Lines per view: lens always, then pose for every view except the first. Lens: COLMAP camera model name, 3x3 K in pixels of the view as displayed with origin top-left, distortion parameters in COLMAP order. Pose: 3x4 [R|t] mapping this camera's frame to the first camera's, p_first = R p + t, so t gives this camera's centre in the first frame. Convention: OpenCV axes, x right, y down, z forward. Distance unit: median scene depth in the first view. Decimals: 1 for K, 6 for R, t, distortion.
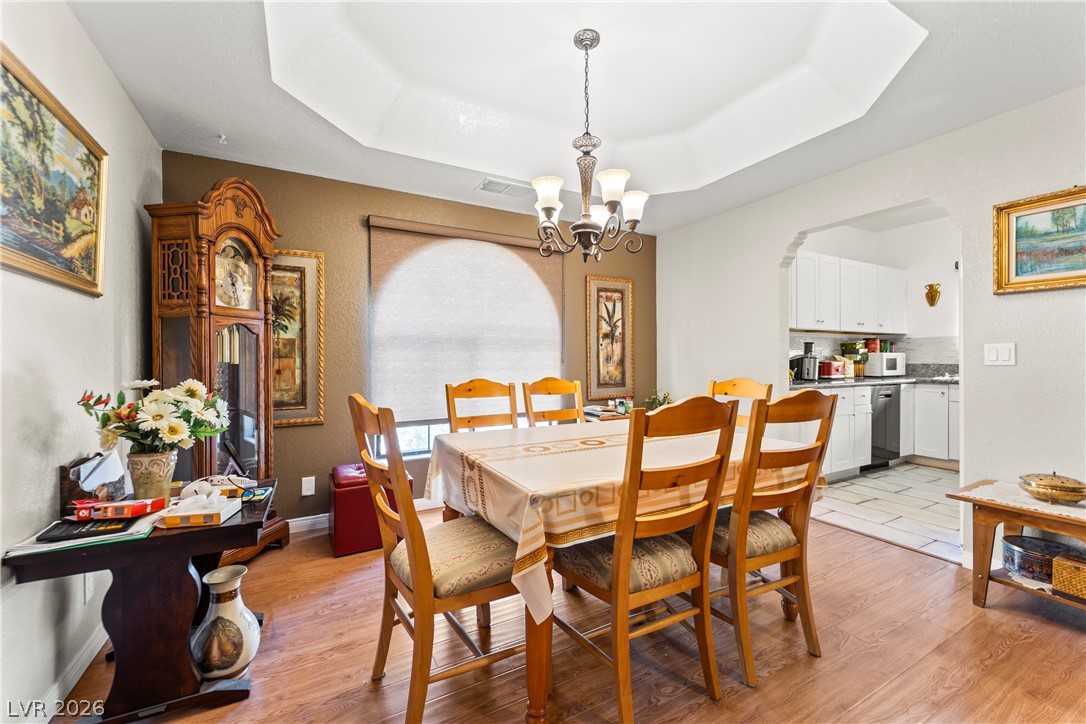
lens RADIAL K [[437.3, 0, 541.4], [0, 437.3, 349.7], [0, 0, 1]] dist [0.030588, -0.017554]
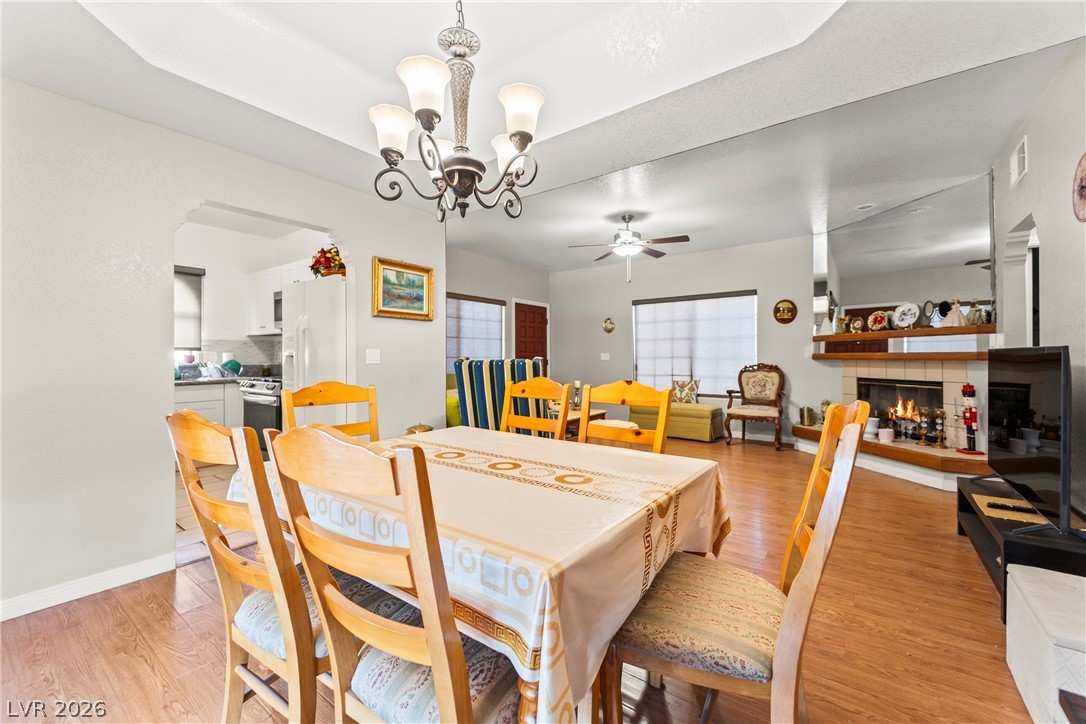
lens RADIAL K [[437.3, 0, 541.4], [0, 437.3, 349.7], [0, 0, 1]] dist [0.030588, -0.017554]
pose [[-0.416889, 0.009053, 0.908912, -0.246434], [-0.008558, 0.999867, -0.013884, 0.000766], [-0.908917, -0.013566, -0.416756, 0.504052]]
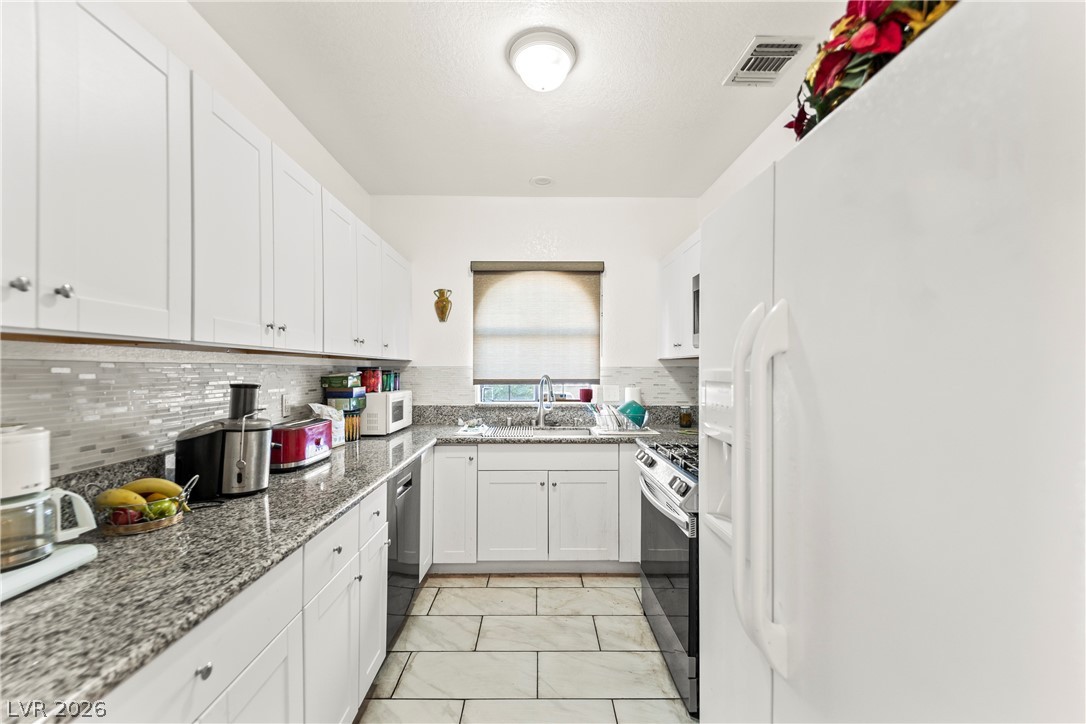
lens RADIAL K [[434.7, 0, 540.8], [0, 434.7, 368.8], [0, 0, 1]] dist [0.028581, -0.018458]
pose [[0.466950, 0.001432, 0.884283, 0.359658], [-0.009706, 0.999947, 0.003506, -0.028862], [-0.884231, -0.010220, 0.466939, 0.555441]]
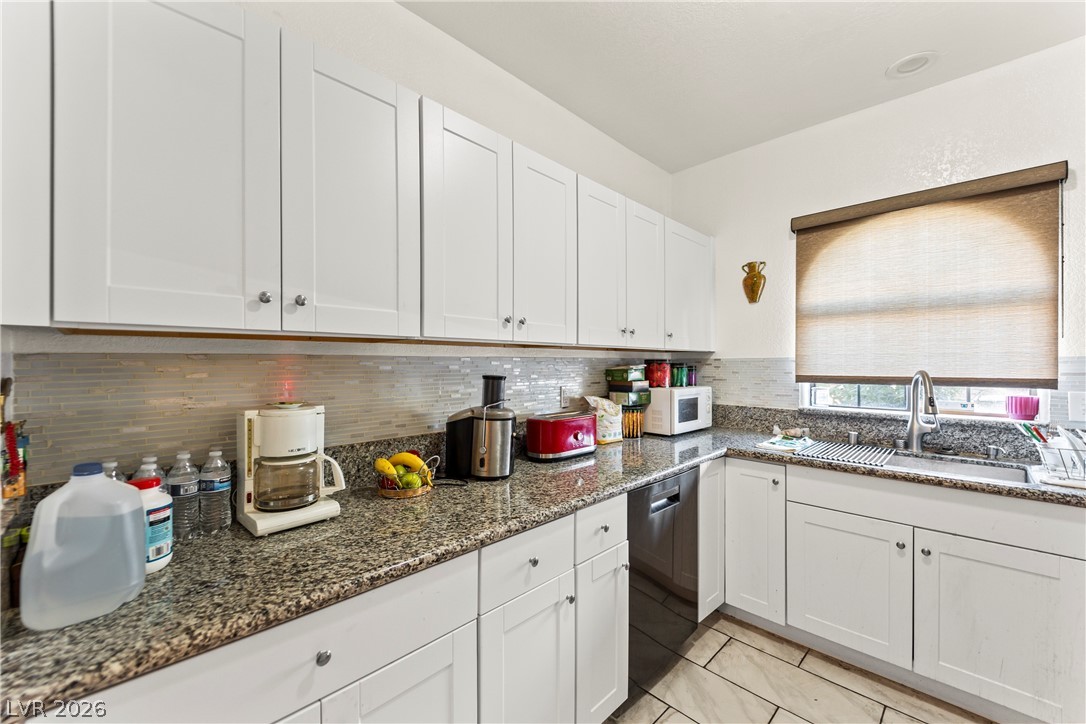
lens RADIAL K [[434.1, 0, 537.1], [0, 434.1, 361.8], [0, 0, 1]] dist [0.032247, -0.017045]
pose [[0.959362, -0.000524, 0.282176, 0.475222], [-0.001885, 0.999964, 0.008264, -0.028356], [-0.282170, -0.008460, 0.959327, 0.558559]]
